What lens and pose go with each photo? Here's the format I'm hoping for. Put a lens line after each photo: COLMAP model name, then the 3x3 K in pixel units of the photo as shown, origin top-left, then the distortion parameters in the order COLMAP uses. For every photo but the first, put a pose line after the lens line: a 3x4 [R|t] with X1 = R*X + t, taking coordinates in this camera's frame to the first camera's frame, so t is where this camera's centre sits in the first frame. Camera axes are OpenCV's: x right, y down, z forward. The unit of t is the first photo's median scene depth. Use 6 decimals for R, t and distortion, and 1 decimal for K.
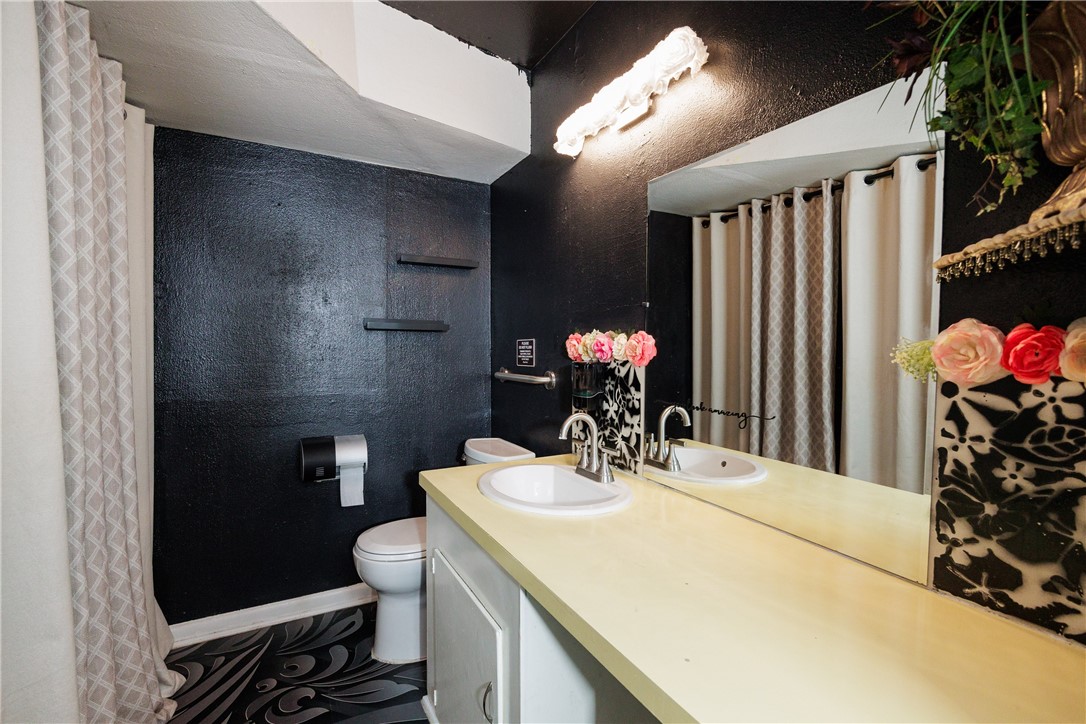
lens RADIAL K [[481.0, 0, 542.1], [0, 481.0, 360.2], [0, 0, 1]] dist [-0.015025, -0.000316]
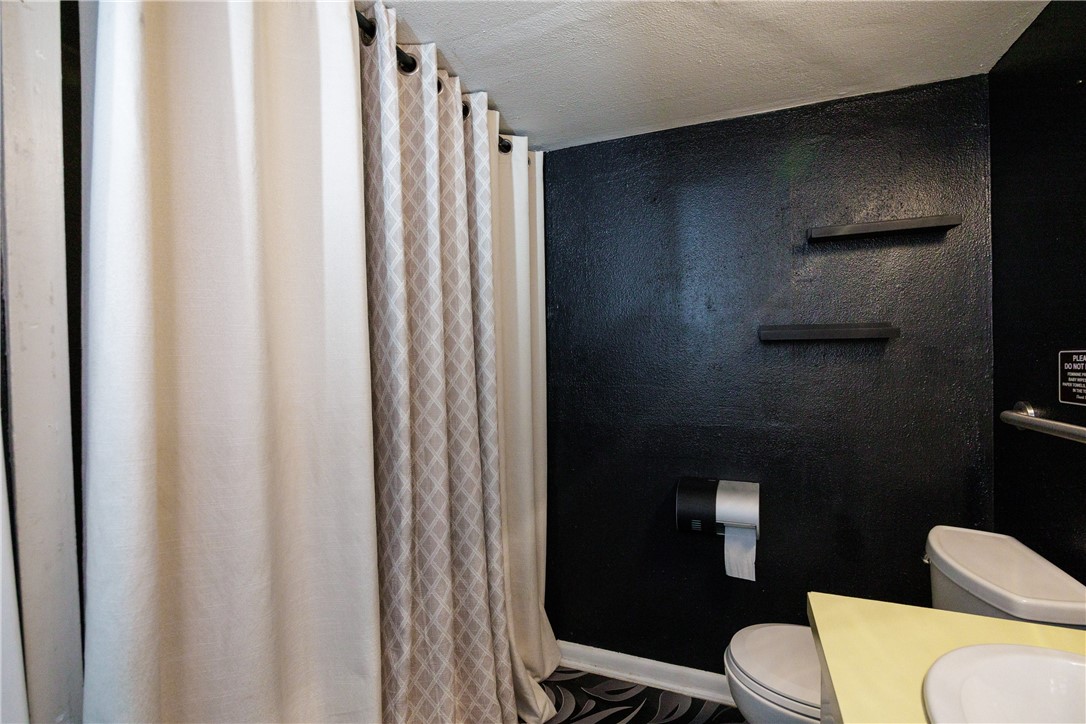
lens RADIAL K [[481.0, 0, 542.6], [0, 481.0, 362.1], [0, 0, 1]] dist [-0.015025, -0.000316]
pose [[0.630056, -0.002200, -0.776547, -0.010527], [-0.005044, 0.999963, -0.006926, -0.026619], [0.776533, 0.008280, 0.630022, 0.293527]]
